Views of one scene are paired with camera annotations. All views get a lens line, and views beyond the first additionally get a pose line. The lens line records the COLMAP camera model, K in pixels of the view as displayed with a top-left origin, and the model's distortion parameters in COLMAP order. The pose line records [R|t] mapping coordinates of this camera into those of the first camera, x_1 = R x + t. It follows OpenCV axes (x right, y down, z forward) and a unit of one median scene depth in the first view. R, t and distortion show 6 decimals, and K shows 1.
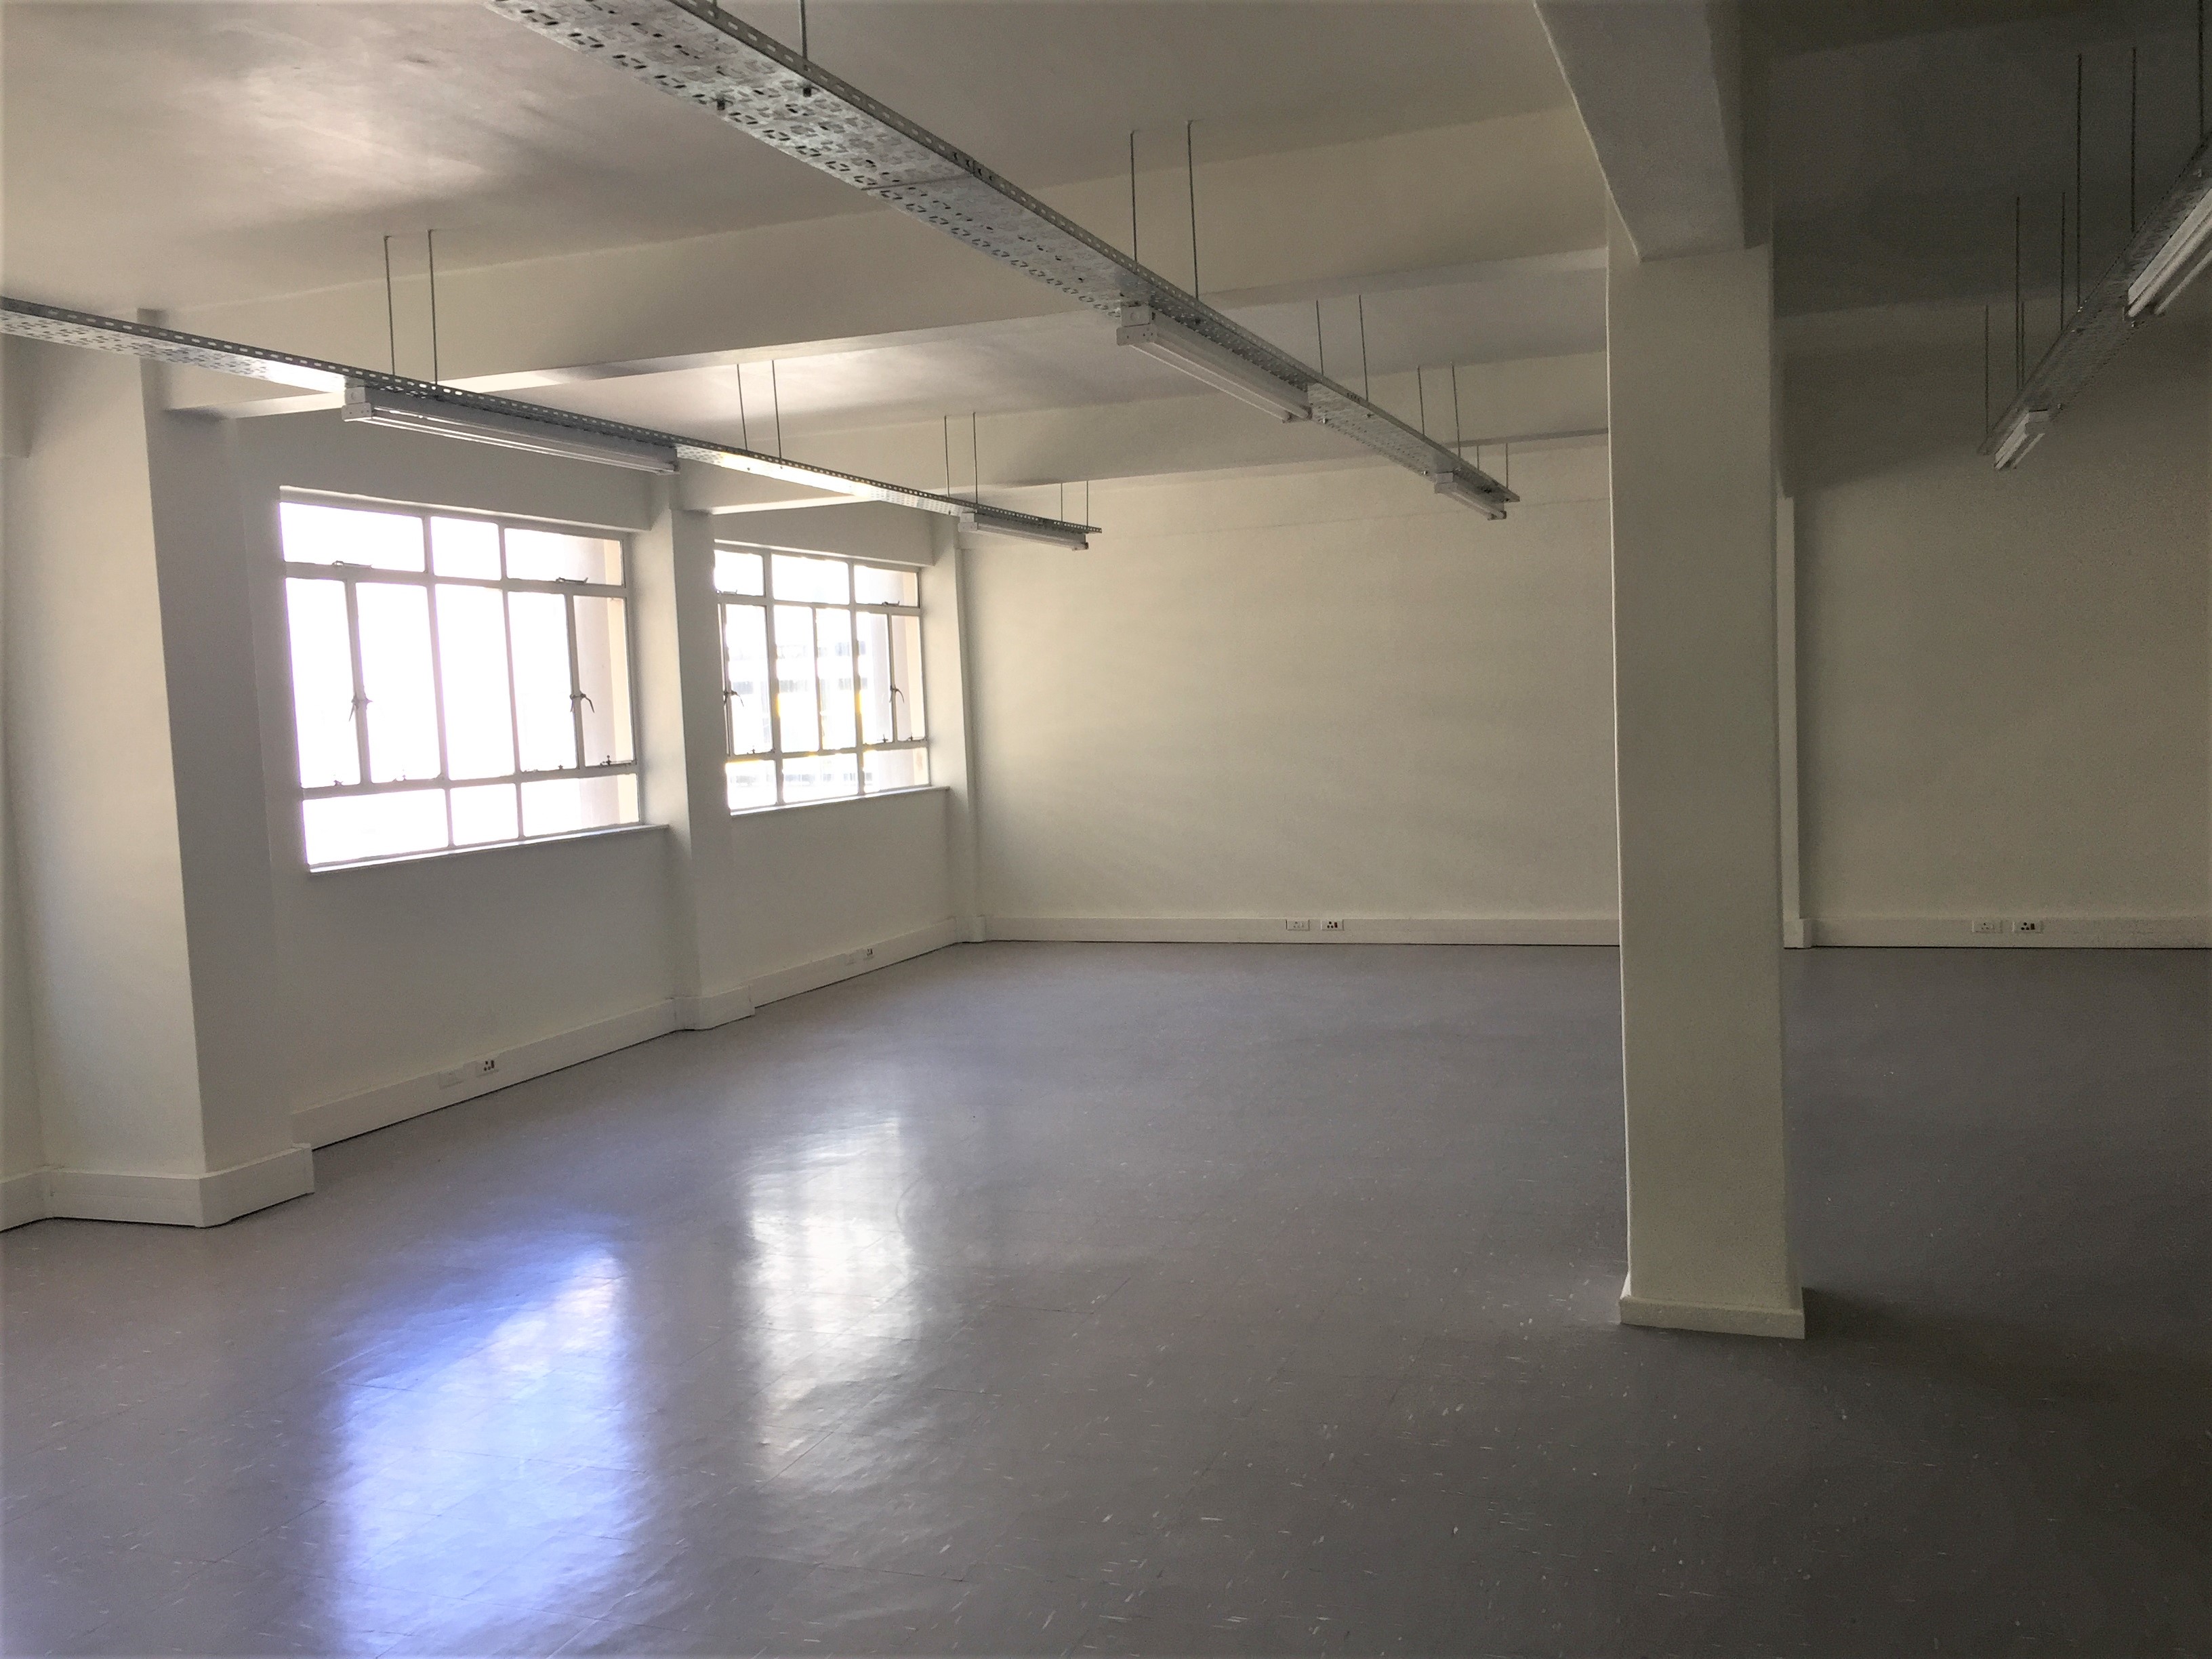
lens RADIAL K [[1852.2, 0, 1106.0], [0, 1852.2, 829.5], [0, 0, 1]] dist [0.038342, -0.077607]
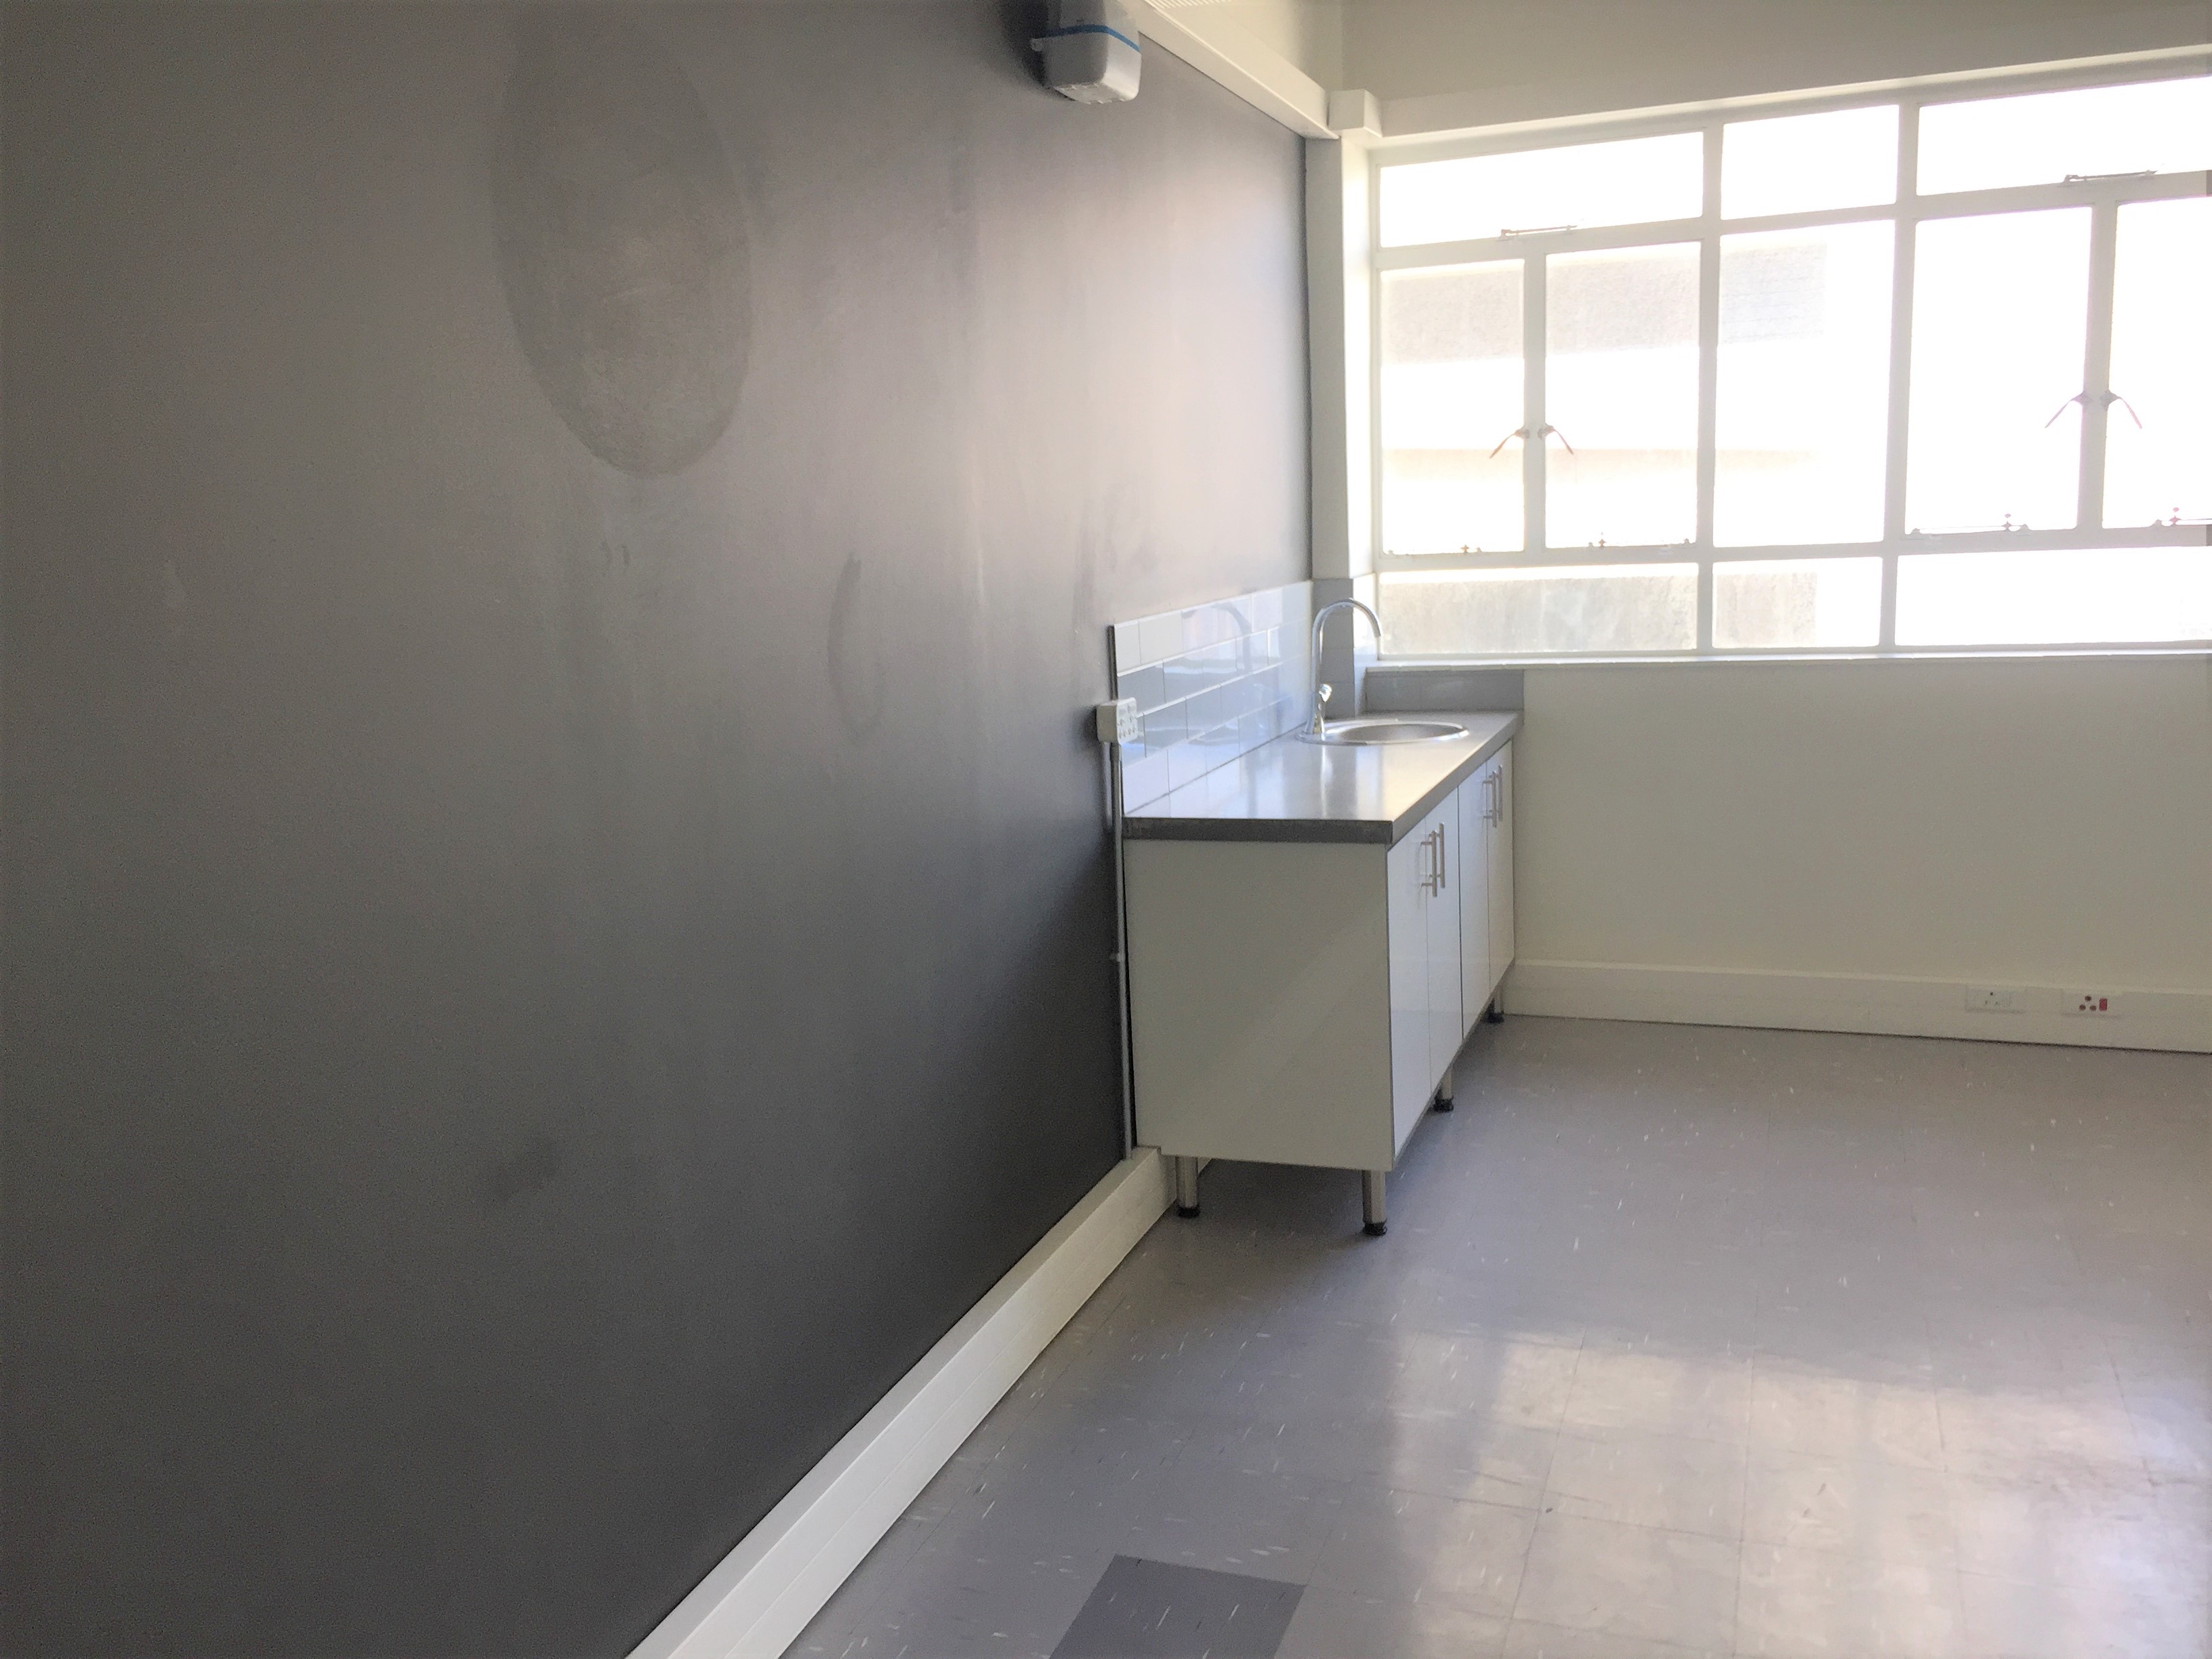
lens RADIAL K [[1852.2, 0, 1106.0], [0, 1852.2, 829.5], [0, 0, 1]] dist [0.038342, -0.077607]
pose [[0.023484, 0.220295, -0.975151, 0.280768], [-0.021841, 0.975300, 0.219803, -0.065185], [0.999486, 0.016136, 0.027716, 0.736843]]
